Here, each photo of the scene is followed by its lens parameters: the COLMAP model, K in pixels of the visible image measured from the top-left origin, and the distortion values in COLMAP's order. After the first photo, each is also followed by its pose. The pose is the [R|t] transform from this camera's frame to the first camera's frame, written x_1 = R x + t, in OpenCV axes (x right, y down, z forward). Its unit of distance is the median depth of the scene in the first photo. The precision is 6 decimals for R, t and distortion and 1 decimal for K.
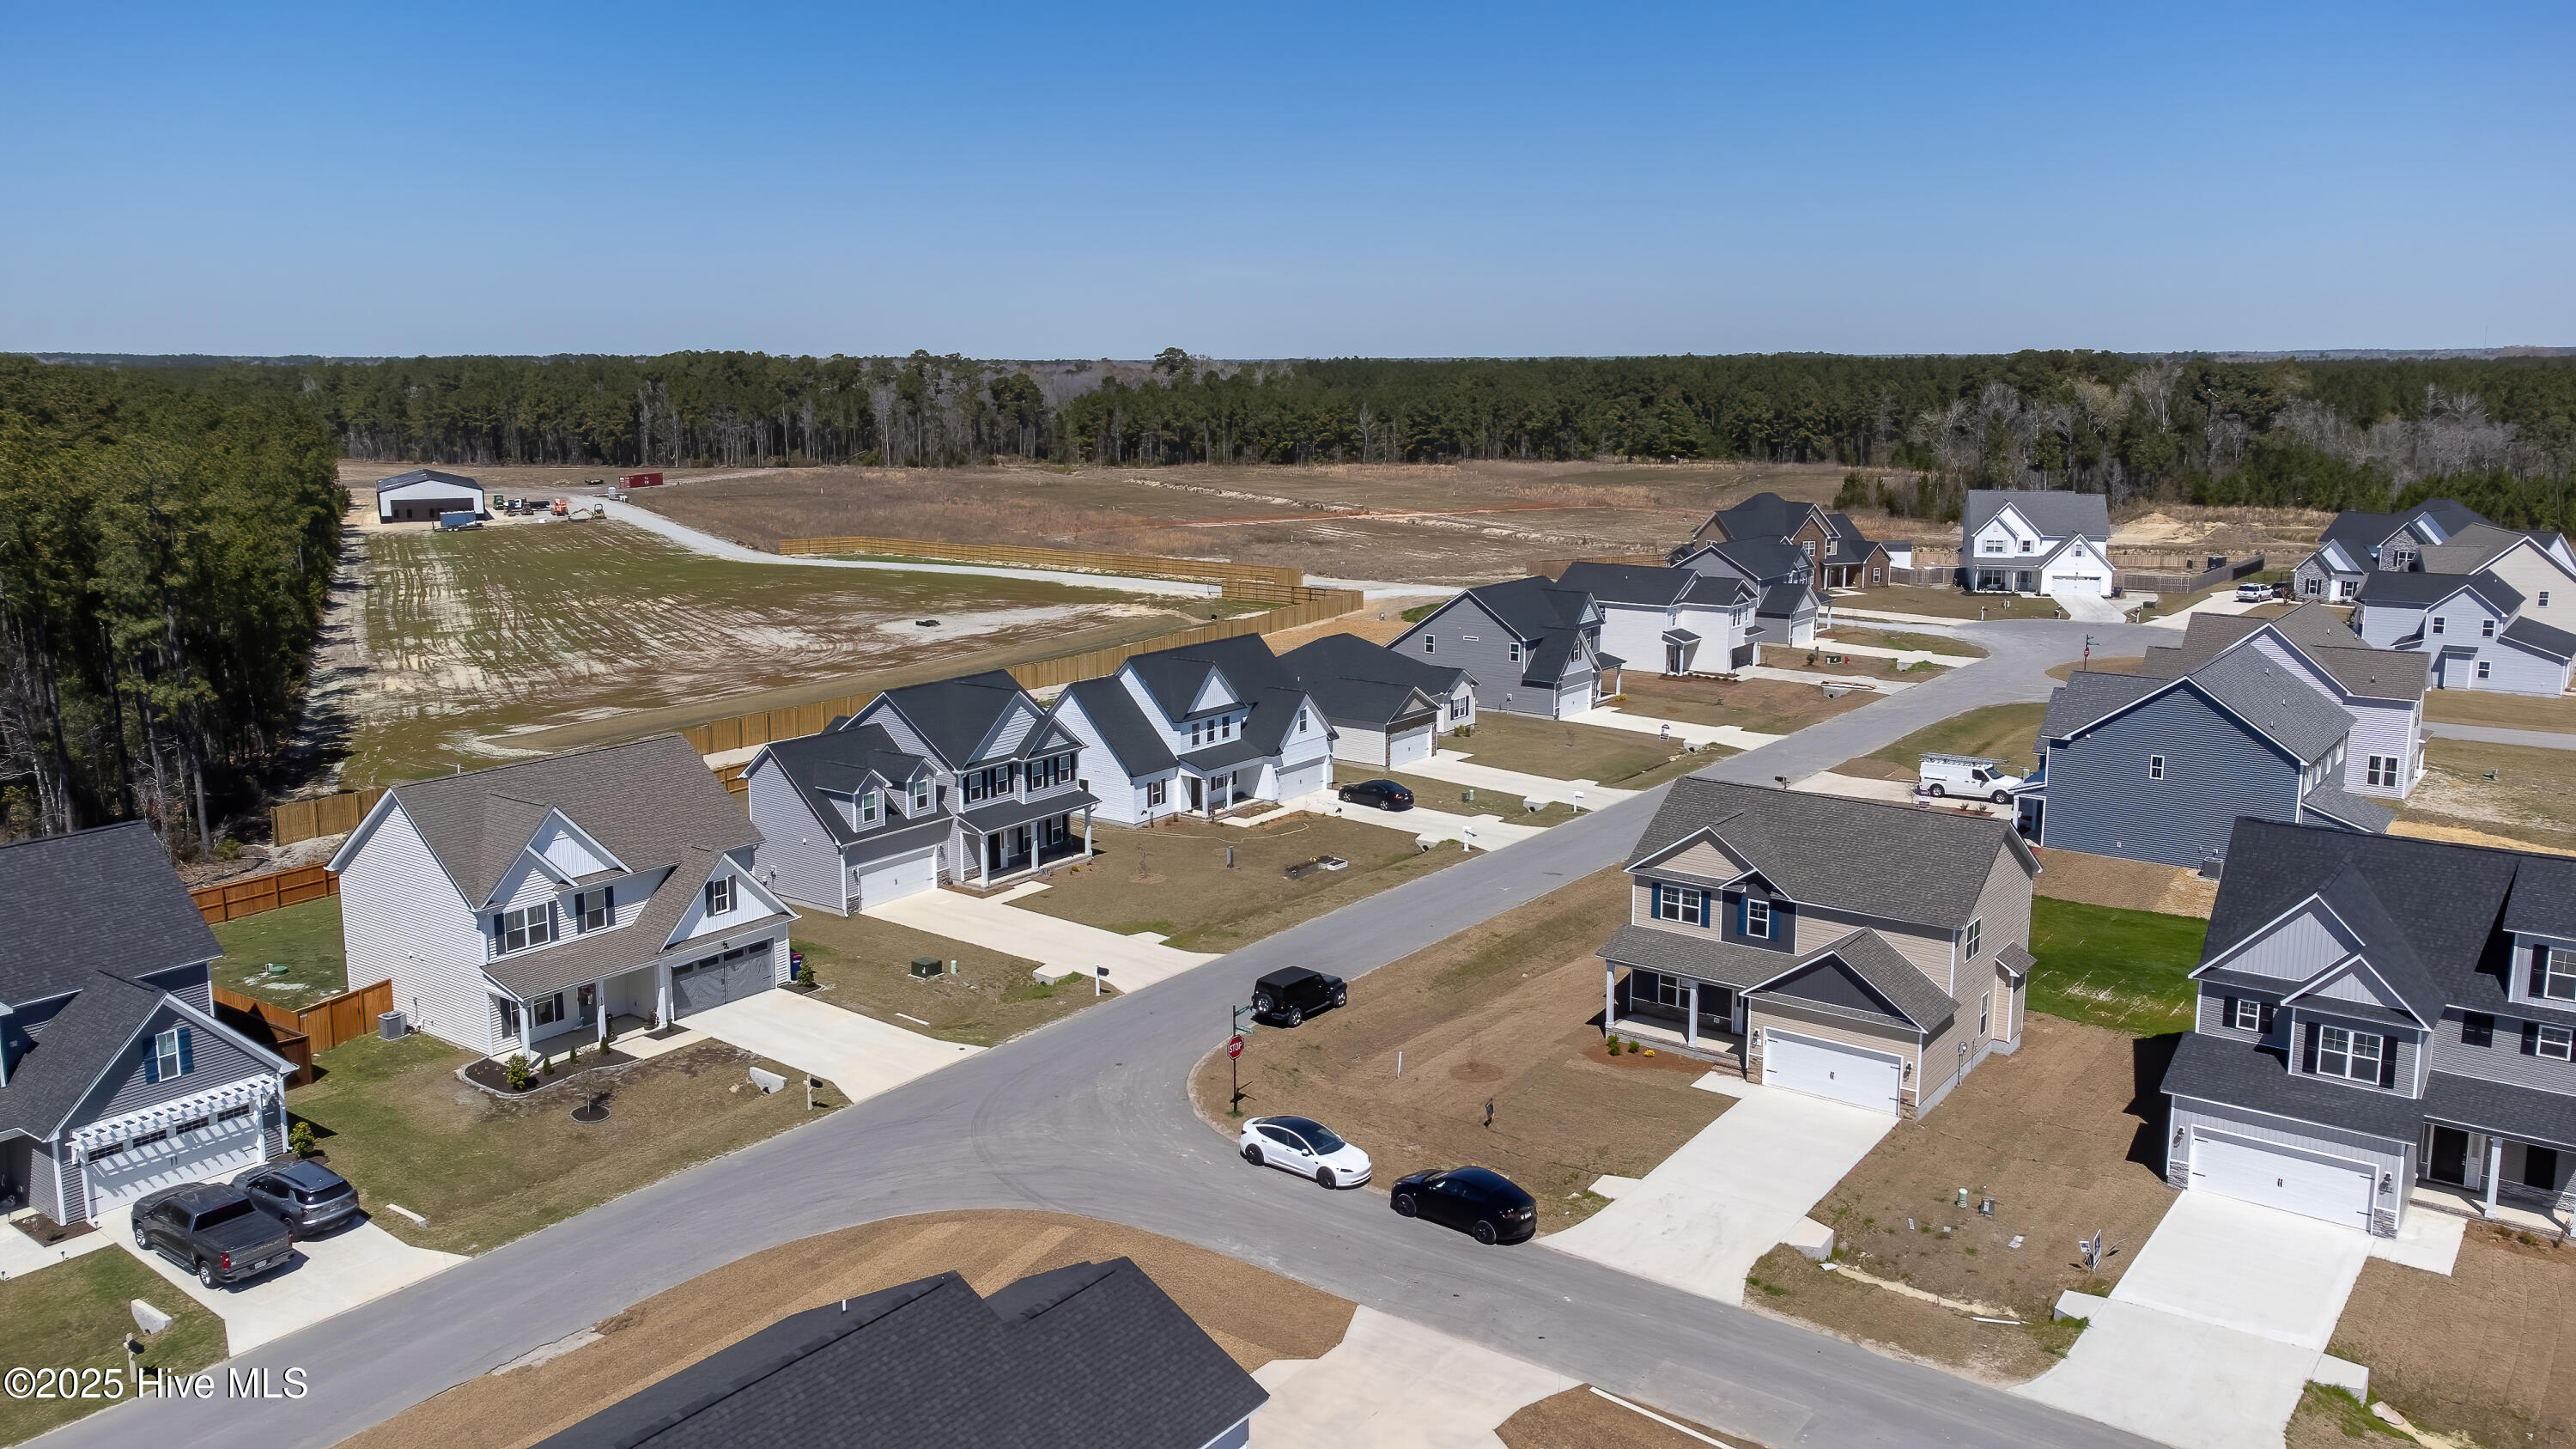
lens RADIAL K [[1924.4, 0, 1269.6], [0, 1924.4, 699.4], [0, 0, 1]] dist [0.035294, 0.032694]
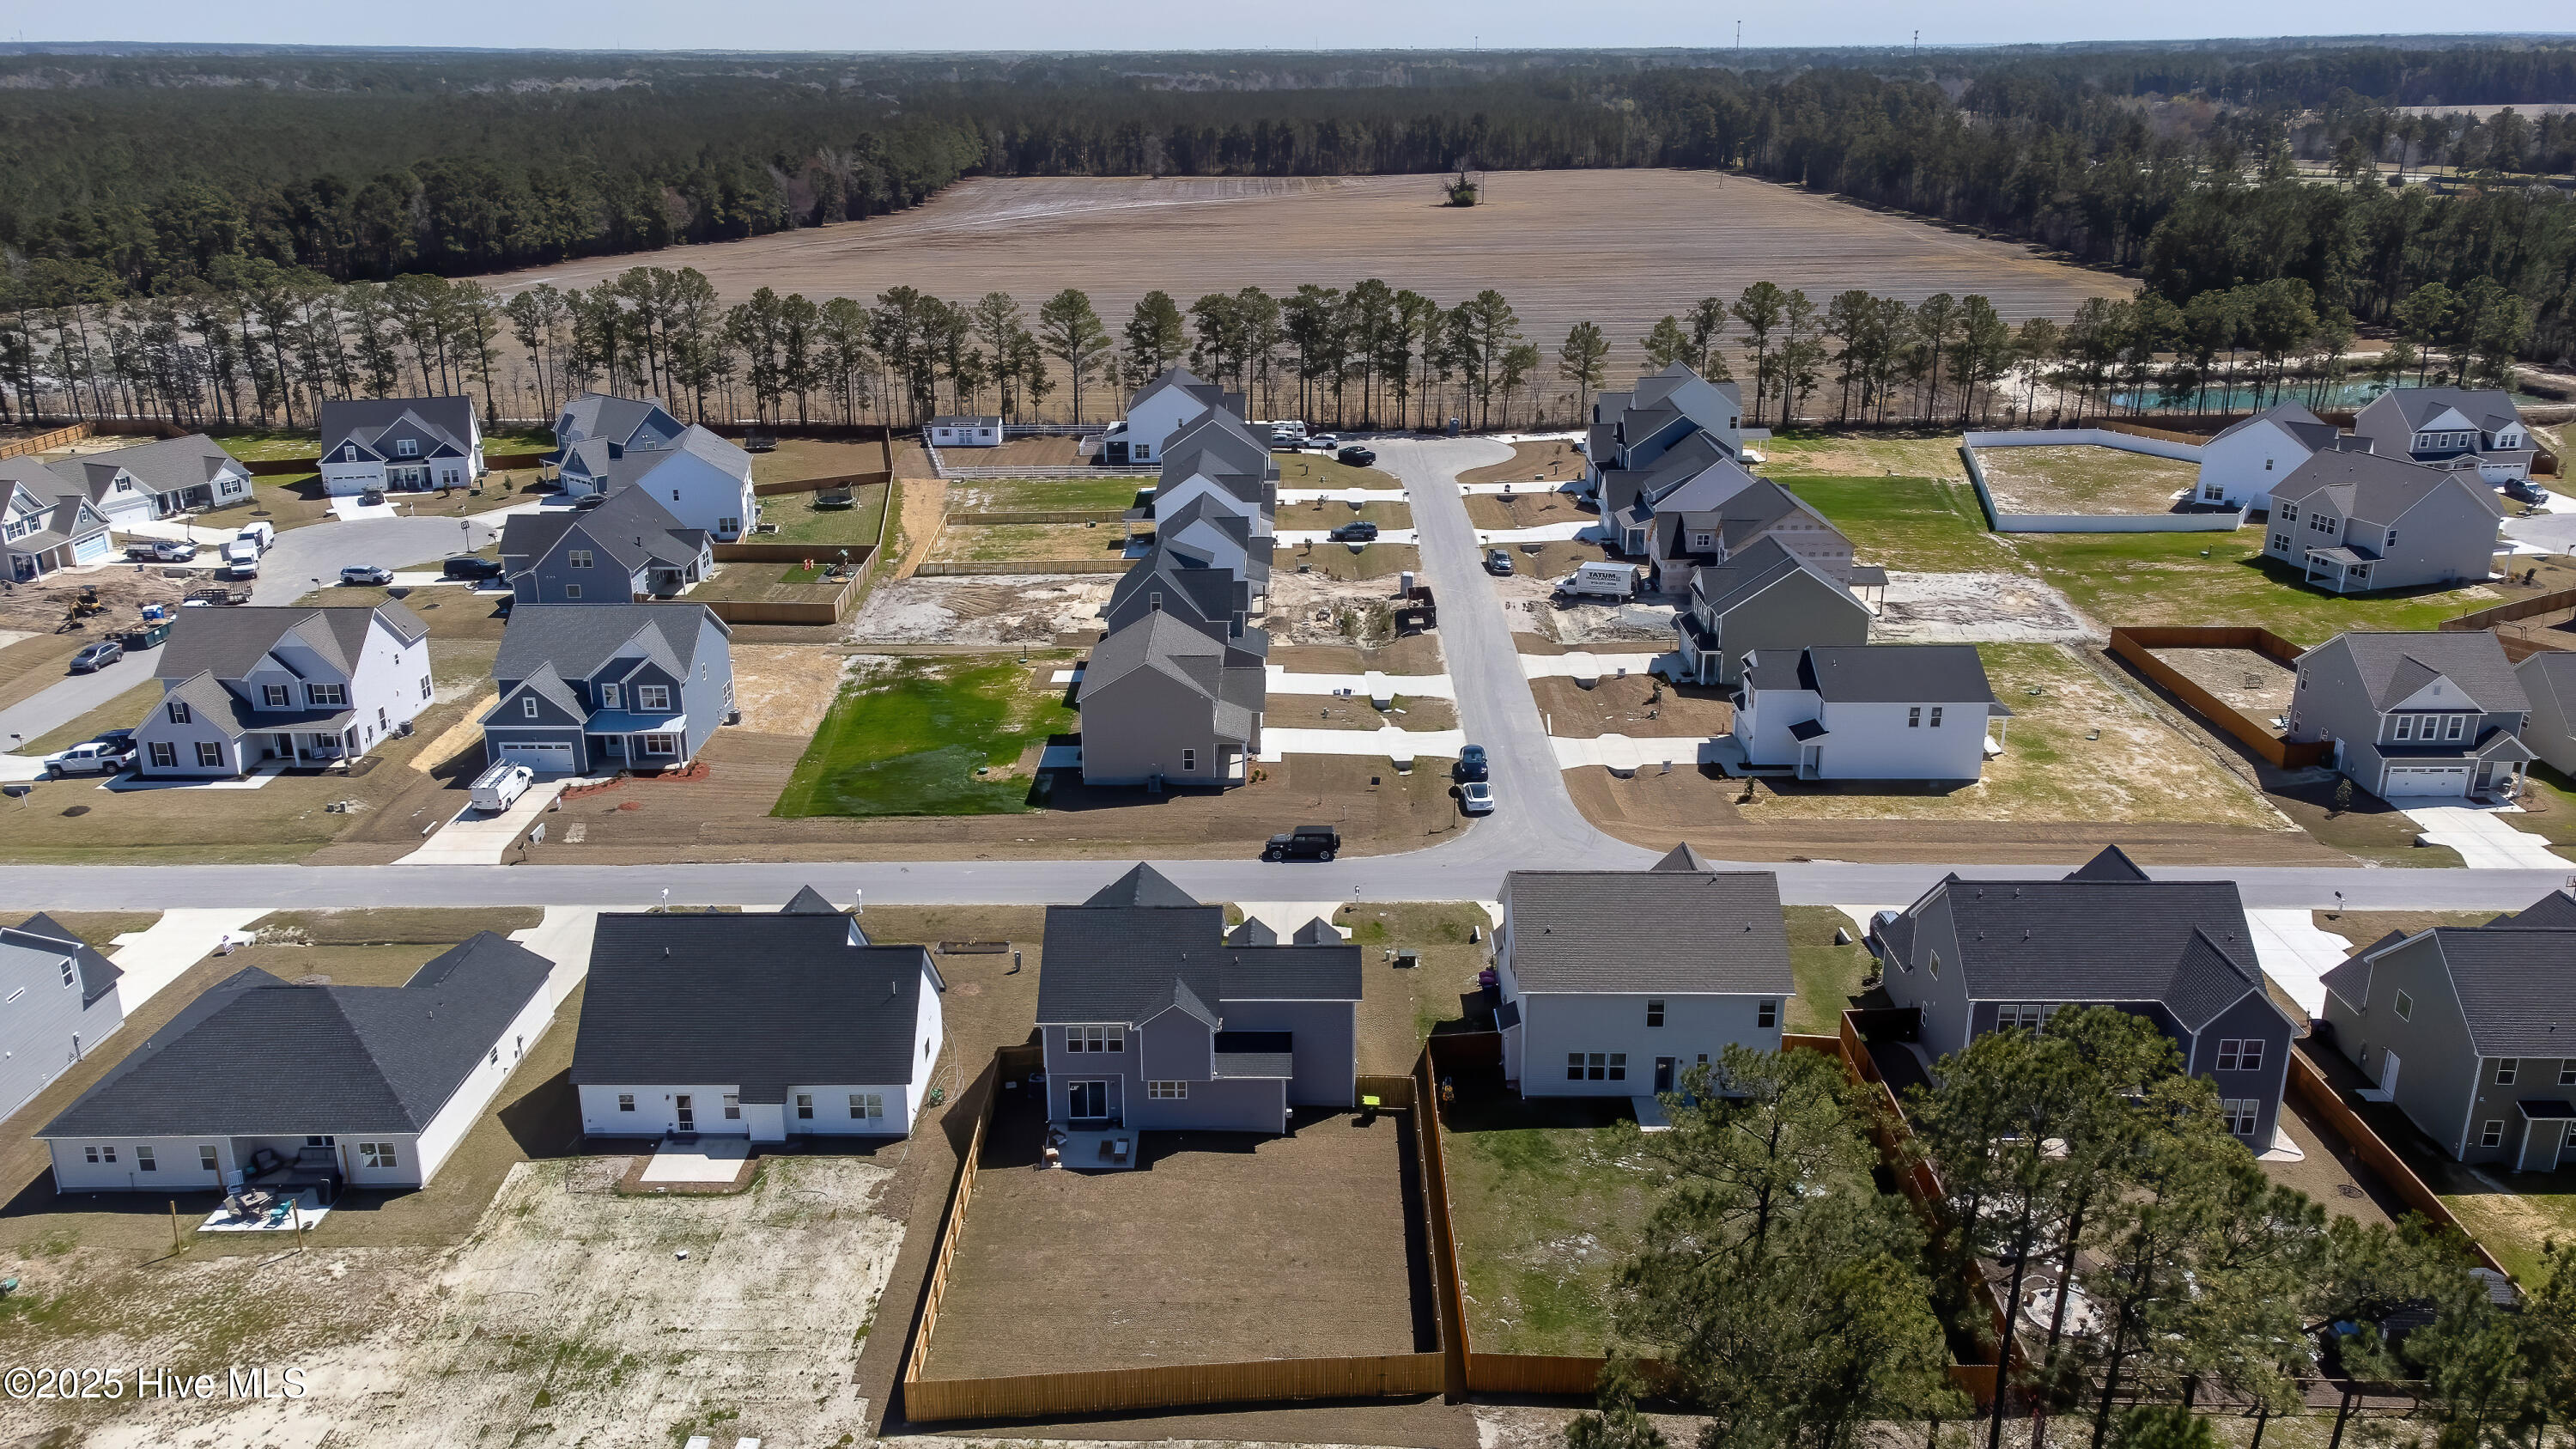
lens RADIAL K [[1924.4, 0, 1289.2], [0, 1924.4, 700.4], [0, 0, 1]] dist [0.035294, 0.032694]
pose [[-0.595397, -0.253528, 0.762381, -0.942228], [0.146352, 0.898807, 0.413192, -0.496284], [-0.789989, 0.357590, -0.498043, 1.436214]]
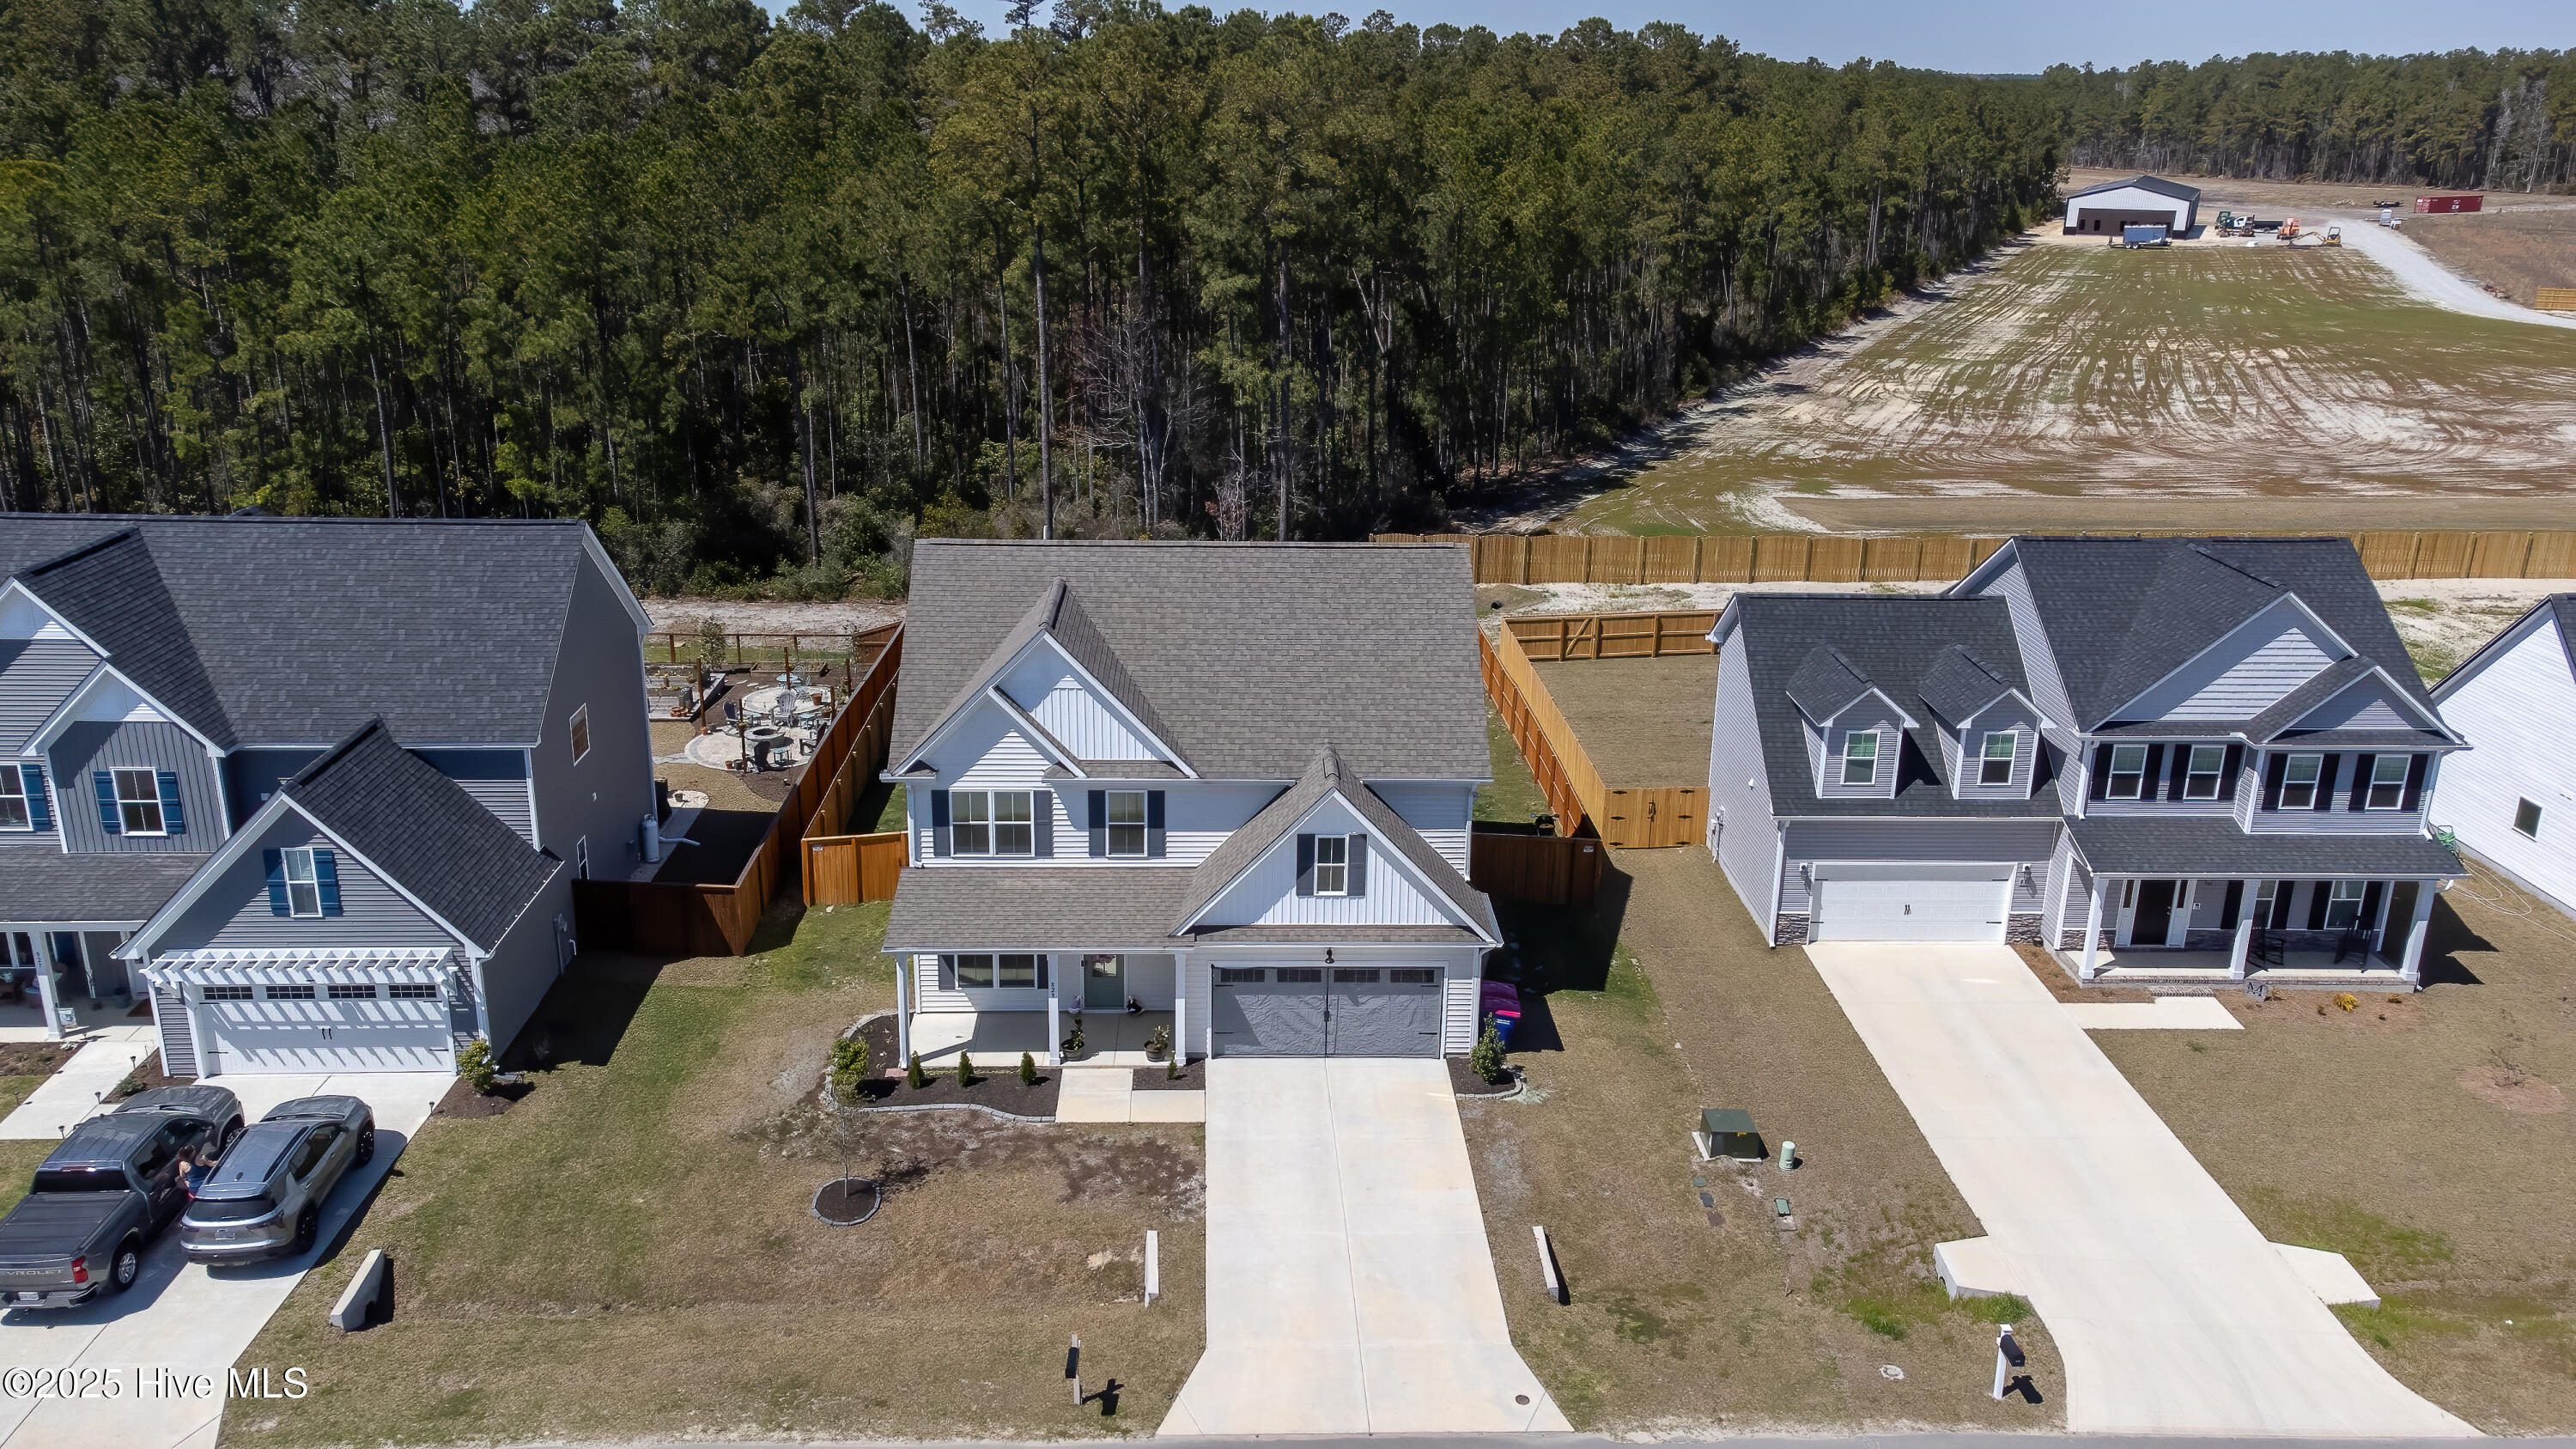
lens RADIAL K [[1924.4, 0, 1271.5], [0, 1924.4, 698.6], [0, 0, 1]] dist [0.035294, 0.032694]
pose [[0.624691, 0.253664, -0.738522, 0.064983], [-0.152783, 0.967192, 0.202972, -0.037155], [0.765779, -0.013961, 0.642952, 0.531509]]
